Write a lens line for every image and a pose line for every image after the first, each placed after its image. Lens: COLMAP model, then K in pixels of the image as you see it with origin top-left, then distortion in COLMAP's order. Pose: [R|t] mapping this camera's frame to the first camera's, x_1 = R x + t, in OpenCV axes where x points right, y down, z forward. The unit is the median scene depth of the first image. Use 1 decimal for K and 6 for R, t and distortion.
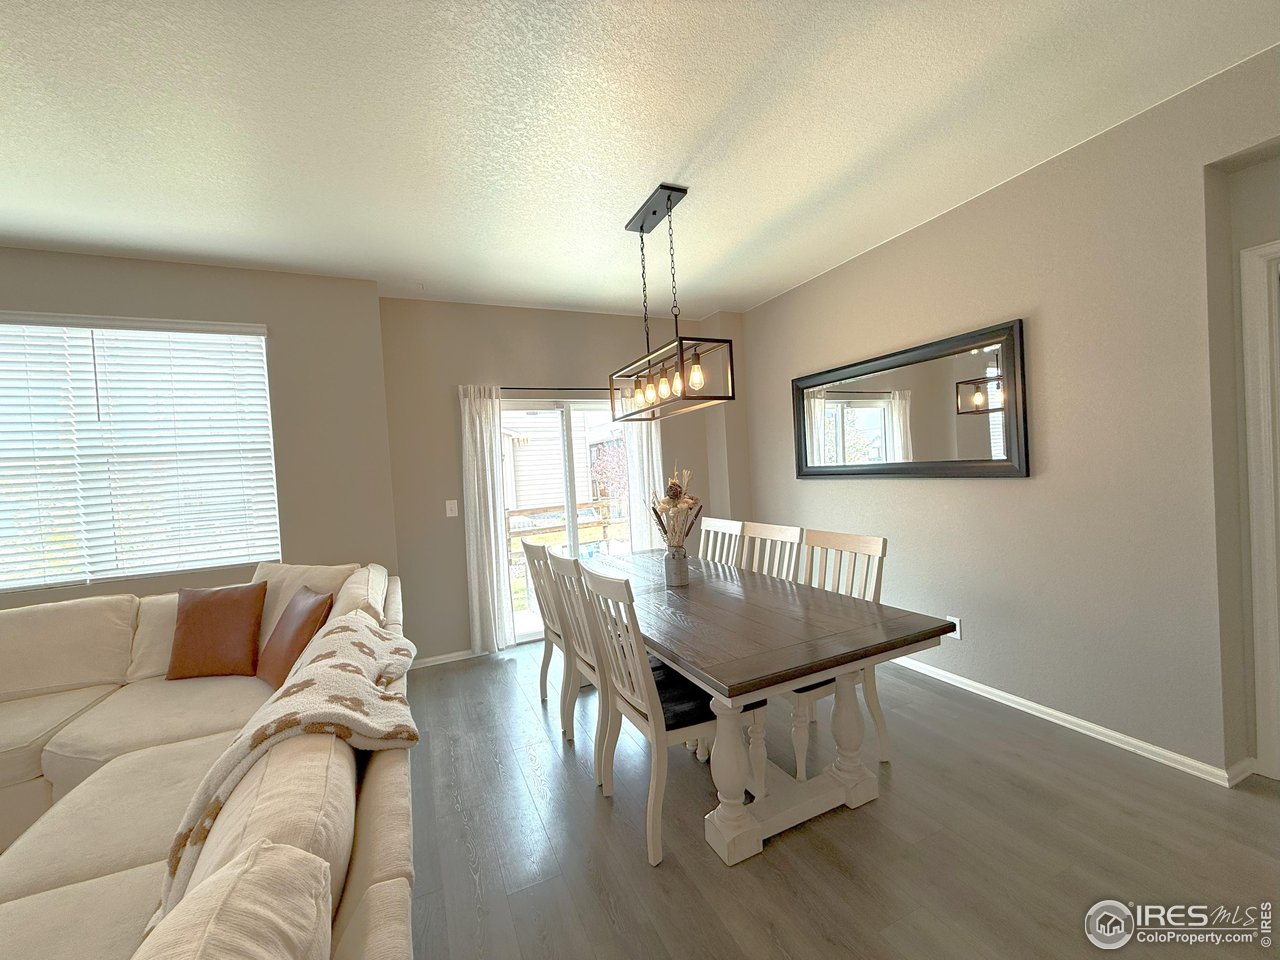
lens RADIAL K [[507.5, 0, 643.3], [0, 507.5, 477.1], [0, 0, 1]] dist [0.000756, 0.000152]
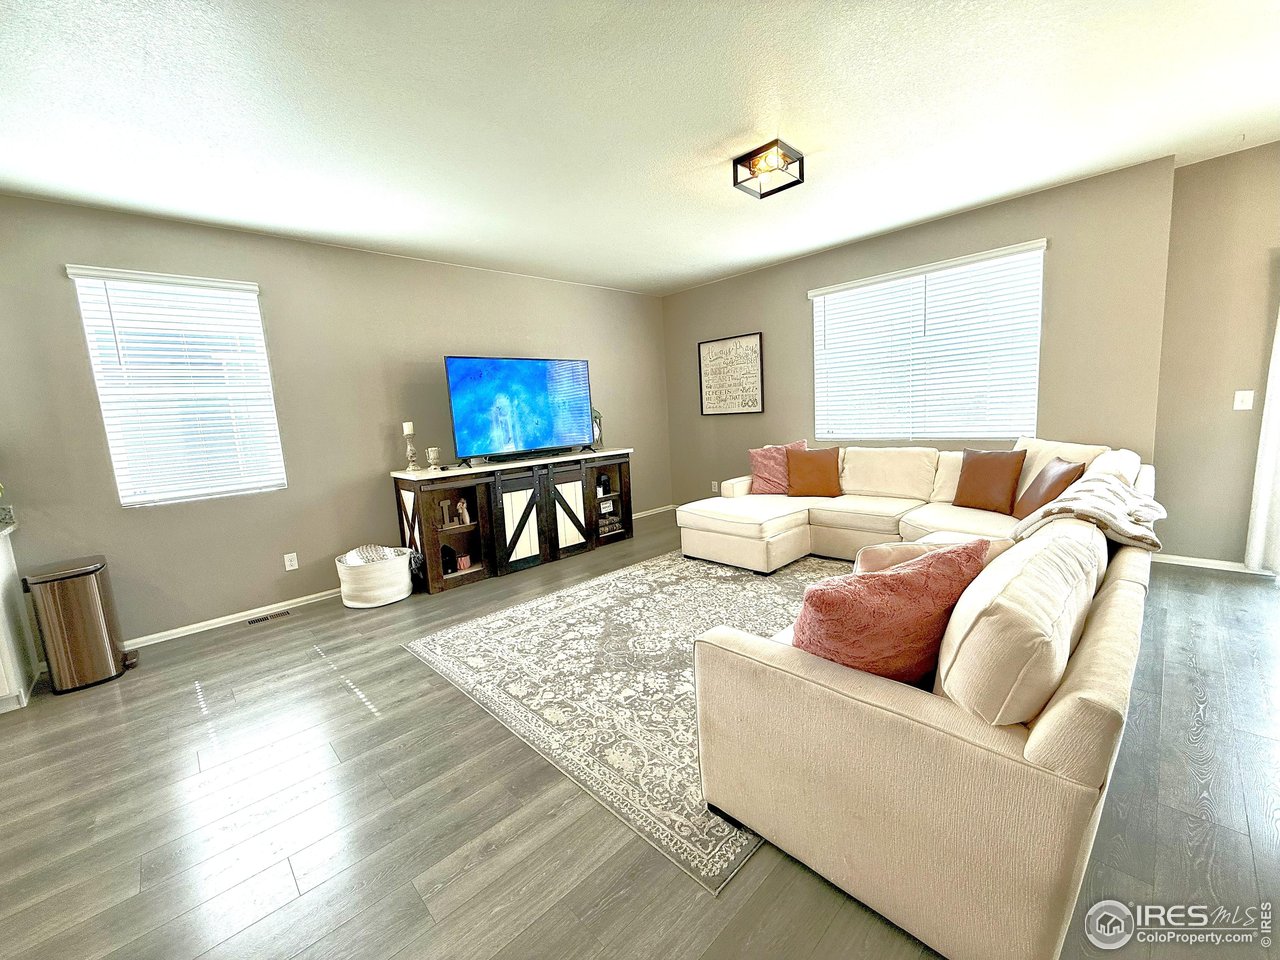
lens RADIAL K [[507.5, 0, 636.1], [0, 507.5, 479.1], [0, 0, 1]] dist [0.000756, 0.000152]
pose [[0.320931, 0.165657, -0.932503, 0.172511], [0.027282, 0.982559, 0.183939, 0.009499], [0.946709, -0.084472, 0.310814, -0.370218]]
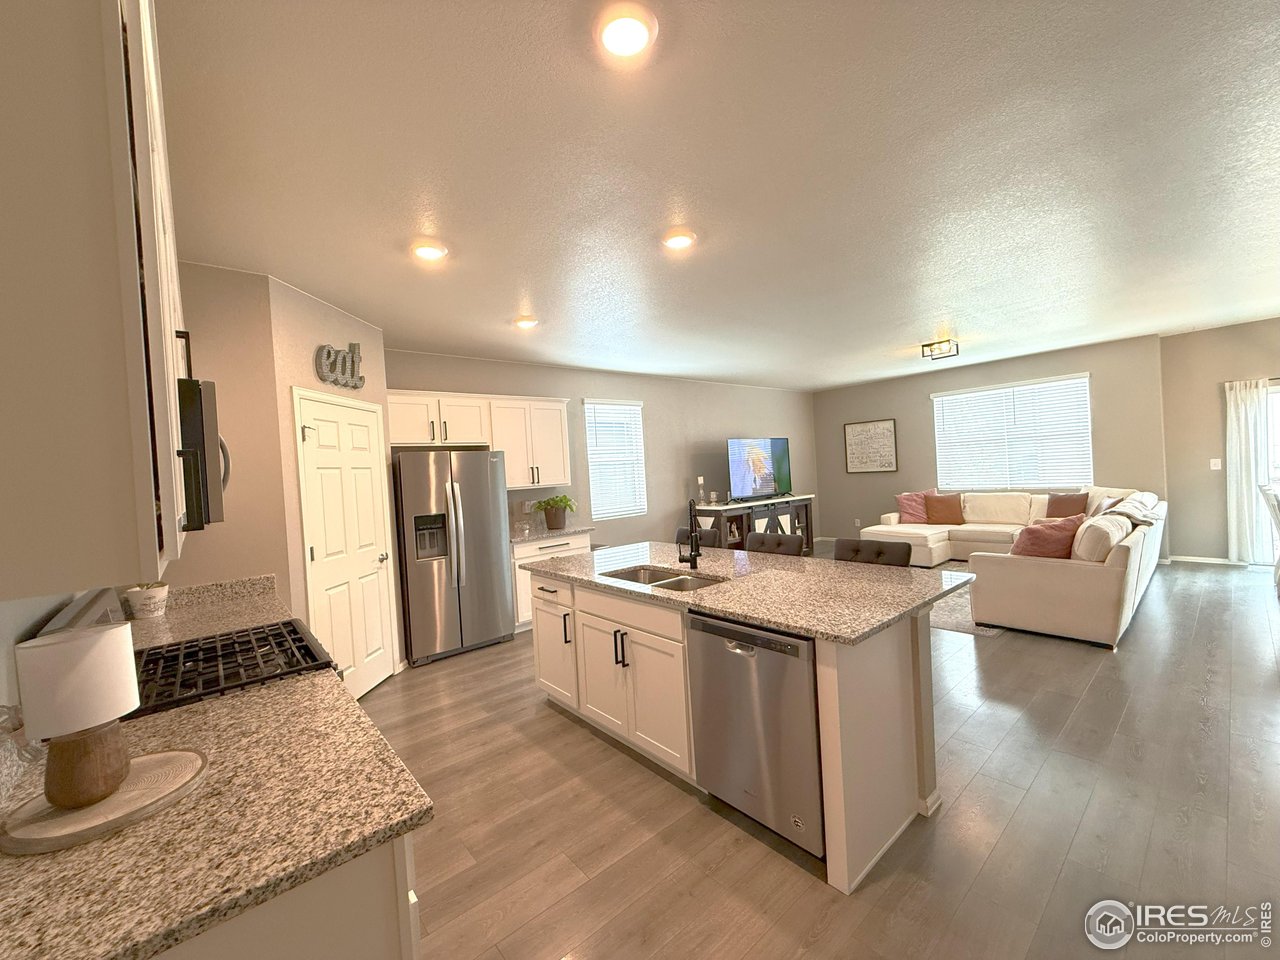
lens RADIAL K [[507.5, 0, 638.0], [0, 507.5, 483.3], [0, 0, 1]] dist [0.000756, 0.000152]
pose [[0.268503, 0.065472, -0.961051, 0.894406], [0.029538, 0.996659, 0.076150, -0.069010], [0.962826, -0.048834, 0.265672, -1.536374]]
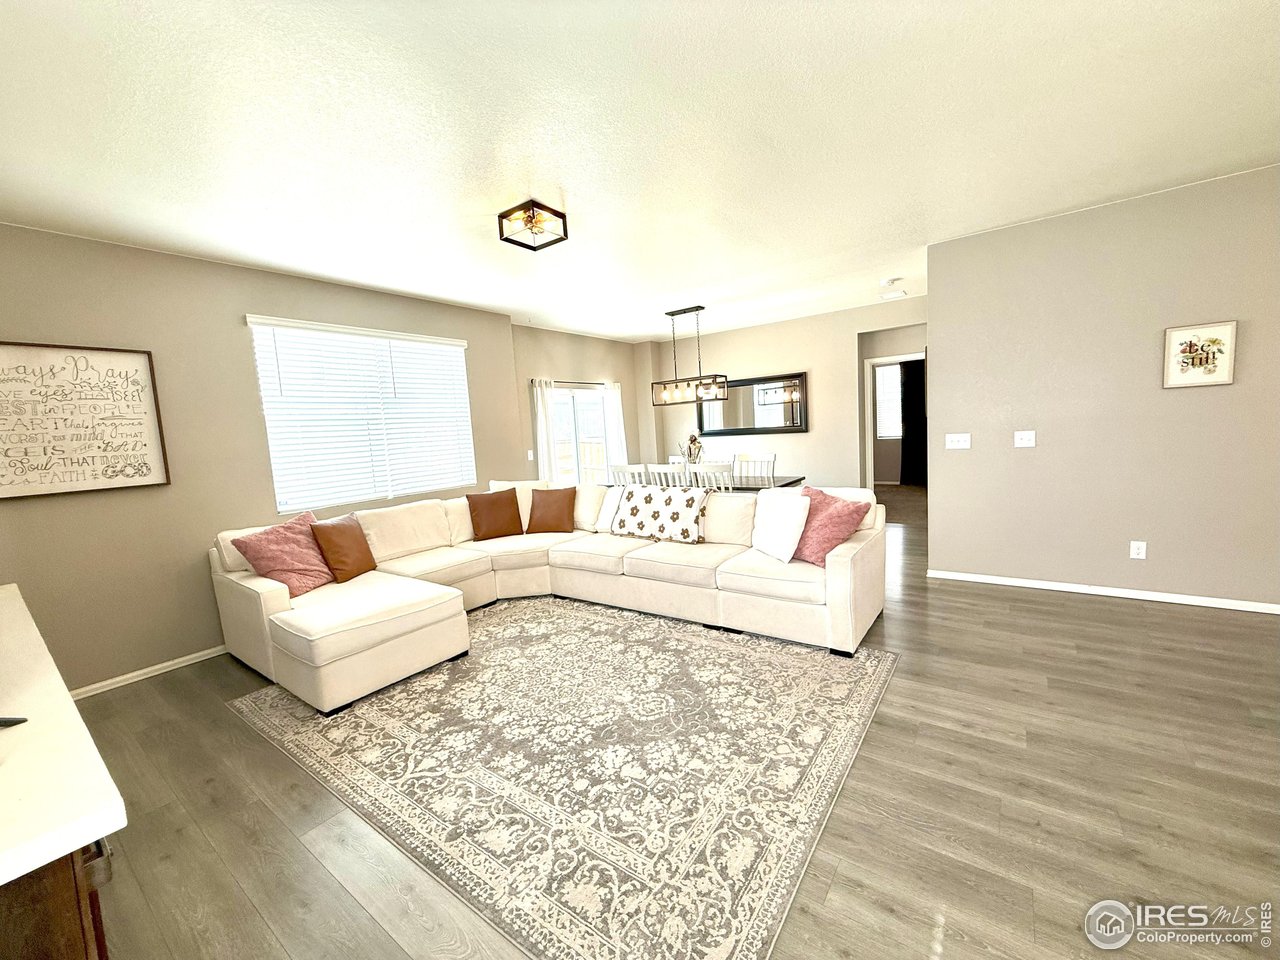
lens RADIAL K [[507.5, 0, 635.9], [0, 507.5, 479.9], [0, 0, 1]] dist [0.000756, 0.000152]
pose [[0.879948, -0.043904, 0.473037, -1.216066], [0.017391, 0.998030, 0.060279, 0.070645], [-0.474752, -0.044816, 0.878978, -0.843874]]
